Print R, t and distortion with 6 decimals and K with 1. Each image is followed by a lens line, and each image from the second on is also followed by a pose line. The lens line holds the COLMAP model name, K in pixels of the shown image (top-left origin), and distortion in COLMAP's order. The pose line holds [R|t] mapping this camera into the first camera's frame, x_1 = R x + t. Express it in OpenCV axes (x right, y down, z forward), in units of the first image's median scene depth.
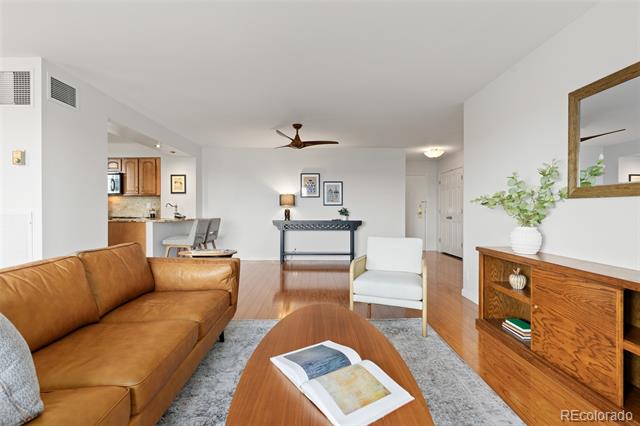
lens RADIAL K [[294.4, 0, 316.2], [0, 294.4, 212.3], [0, 0, 1]] dist [0.013132, -0.001440]
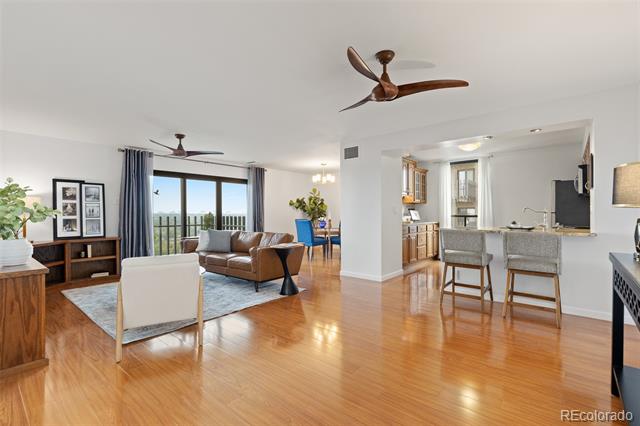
lens RADIAL K [[294.4, 0, 317.8], [0, 294.4, 214.2], [0, 0, 1]] dist [0.013132, -0.001440]
pose [[-0.651324, -0.000203, -0.758800, 0.325122], [-0.003922, 0.999988, 0.003099, -0.012456], [0.758790, 0.004994, -0.651317, 0.982963]]
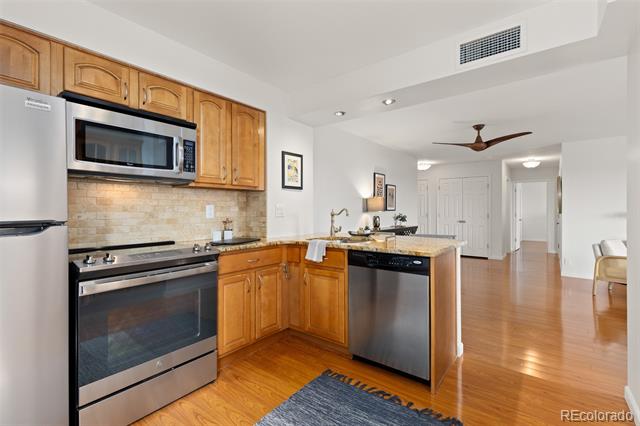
lens RADIAL K [[294.4, 0, 314.6], [0, 294.4, 210.2], [0, 0, 1]] dist [0.013132, -0.001440]
pose [[0.623946, 0.001549, 0.781466, -0.853693], [0.000377, 0.999997, -0.002284, -0.024667], [-0.781467, 0.001720, 0.623944, 0.644484]]
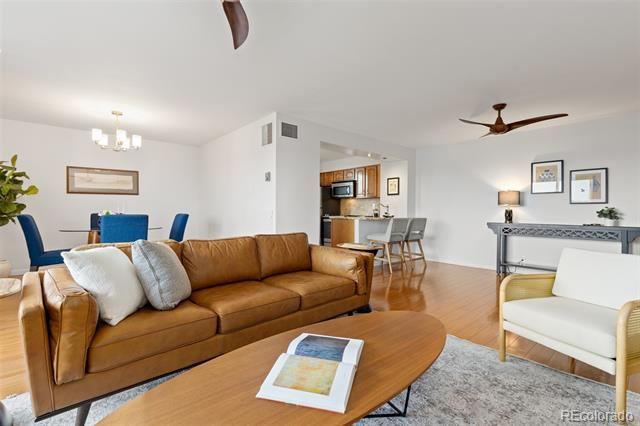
lens RADIAL K [[294.4, 0, 315.9], [0, 294.4, 212.4], [0, 0, 1]] dist [0.013132, -0.001440]
pose [[0.657144, 0.008342, -0.753719, 0.173980], [-0.011074, 0.999938, 0.001413, 0.003295], [0.753684, 0.007418, 0.657195, 0.061705]]
